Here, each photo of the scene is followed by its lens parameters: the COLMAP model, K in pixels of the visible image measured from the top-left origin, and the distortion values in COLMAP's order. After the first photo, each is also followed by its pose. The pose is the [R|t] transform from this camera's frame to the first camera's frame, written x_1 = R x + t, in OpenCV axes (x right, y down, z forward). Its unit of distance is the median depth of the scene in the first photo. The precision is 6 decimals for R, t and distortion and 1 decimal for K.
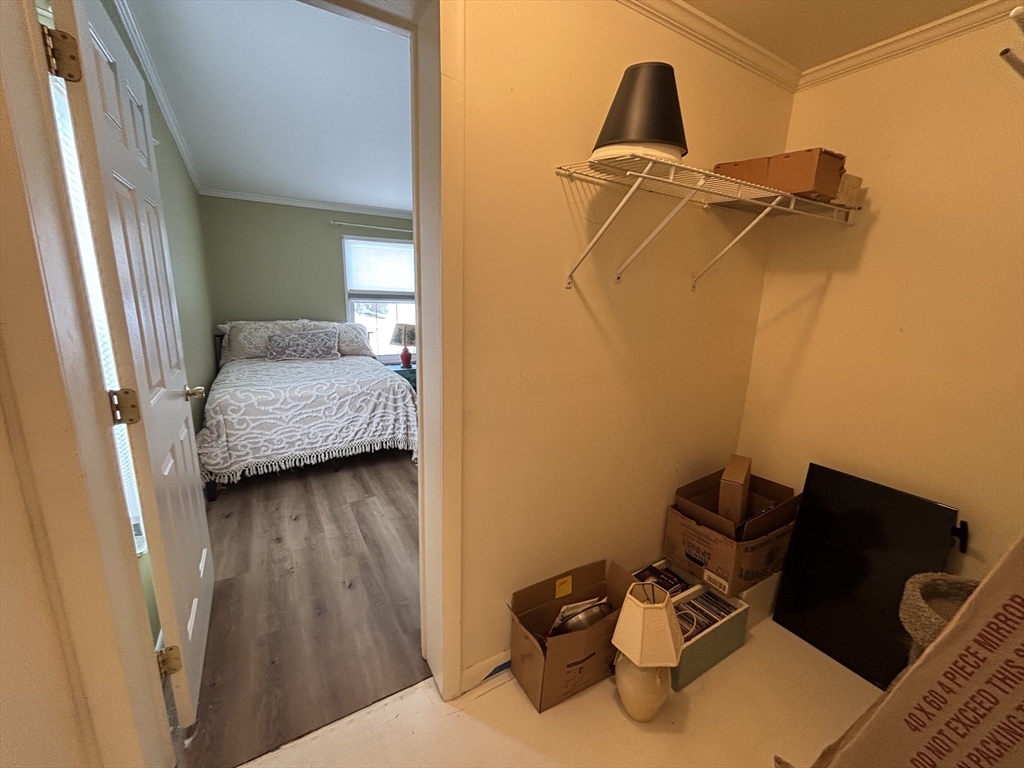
lens RADIAL K [[417.1, 0, 512.0], [0, 417.1, 384.0], [0, 0, 1]] dist [0.000403, -0.000288]
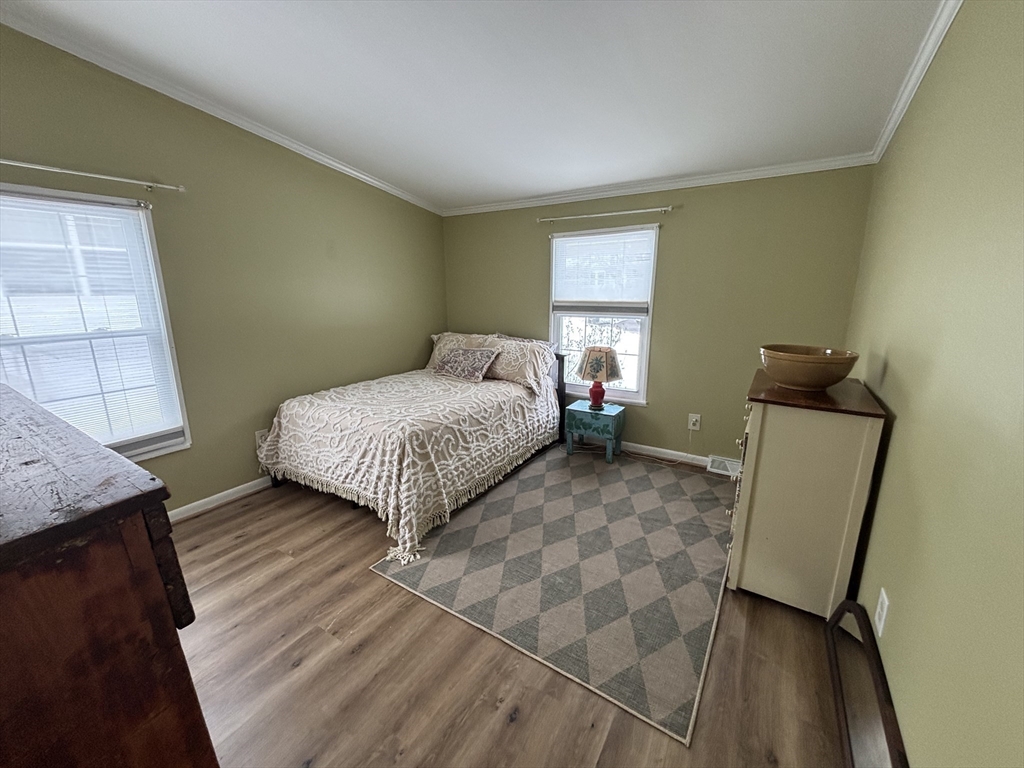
lens RADIAL K [[417.1, 0, 512.0], [0, 417.1, 384.0], [0, 0, 1]] dist [0.000403, -0.000288]
pose [[0.455673, 0.171384, -0.873493, 0.820596], [-0.175258, 0.979356, 0.100728, -0.350980], [0.872724, 0.107188, 0.476302, 1.456373]]
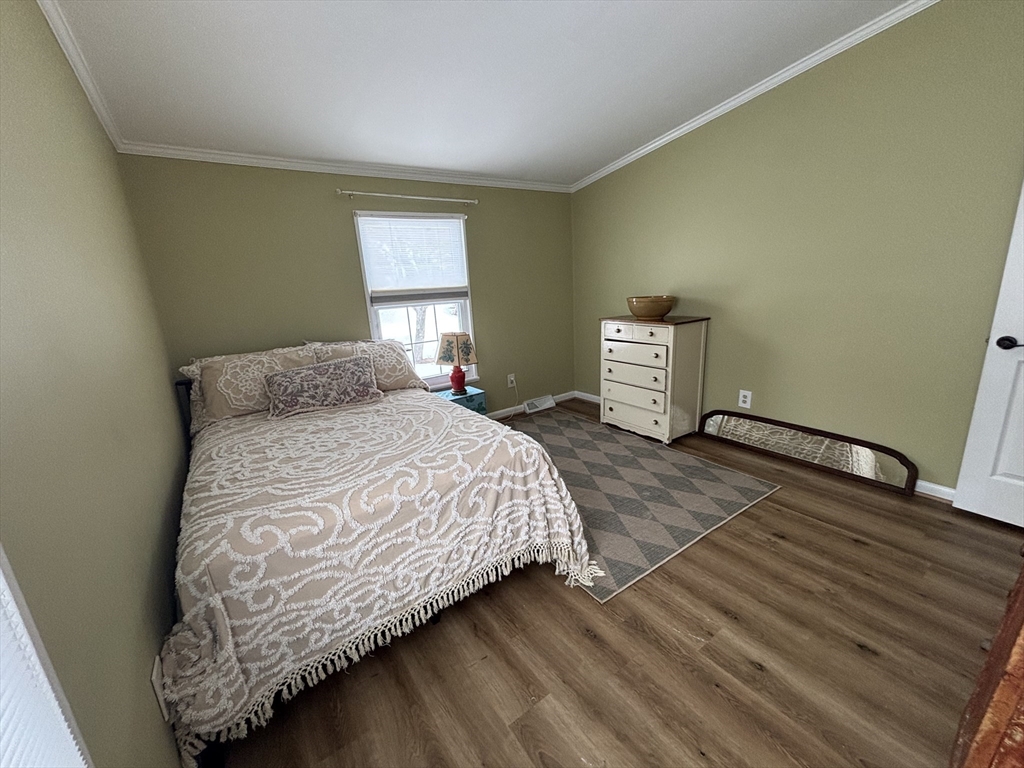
lens RADIAL K [[412.4, 0, 512.0], [0, 412.4, 384.0], [0, 0, 1]] dist [0.006837, 0.000093]
pose [[0.993349, -0.099249, 0.058375, -0.558473], [0.097435, 0.994690, 0.033156, -0.194249], [-0.061356, -0.027247, 0.997744, 0.786165]]
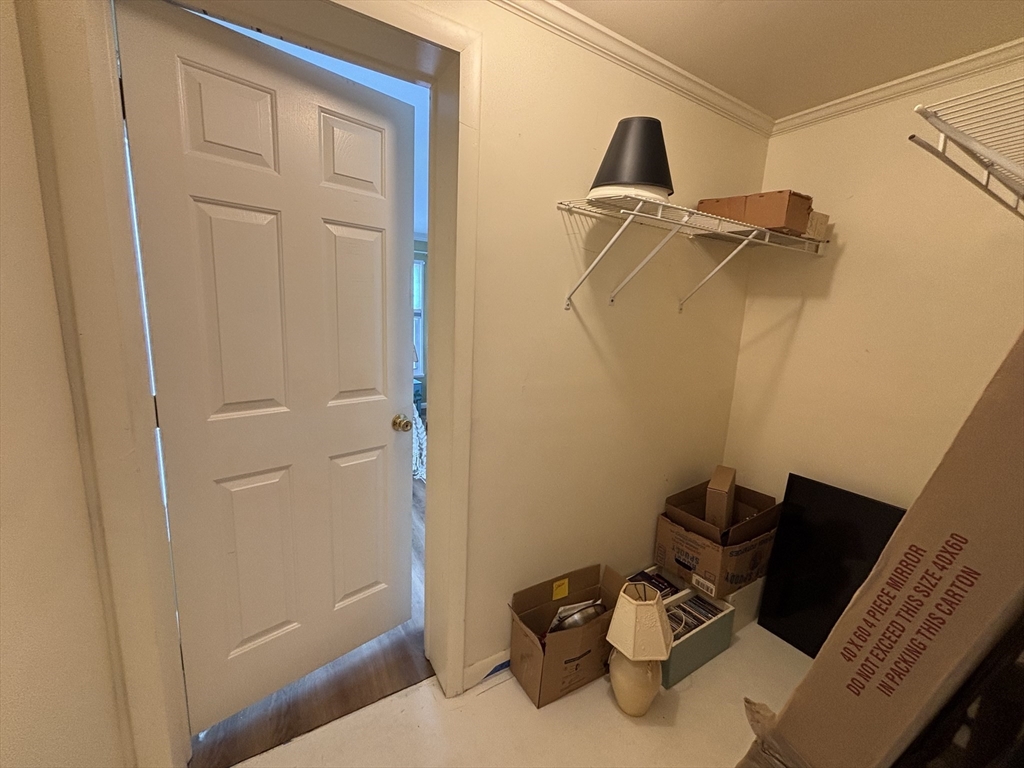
lens RADIAL K [[417.1, 0, 512.0], [0, 417.1, 384.0], [0, 0, 1]] dist [0.000403, -0.000288]
pose [[0.999759, 0.010542, 0.019262, -0.023441], [-0.009725, 0.999069, -0.042042, 0.011721], [-0.019687, 0.041845, 0.998930, -0.069968]]
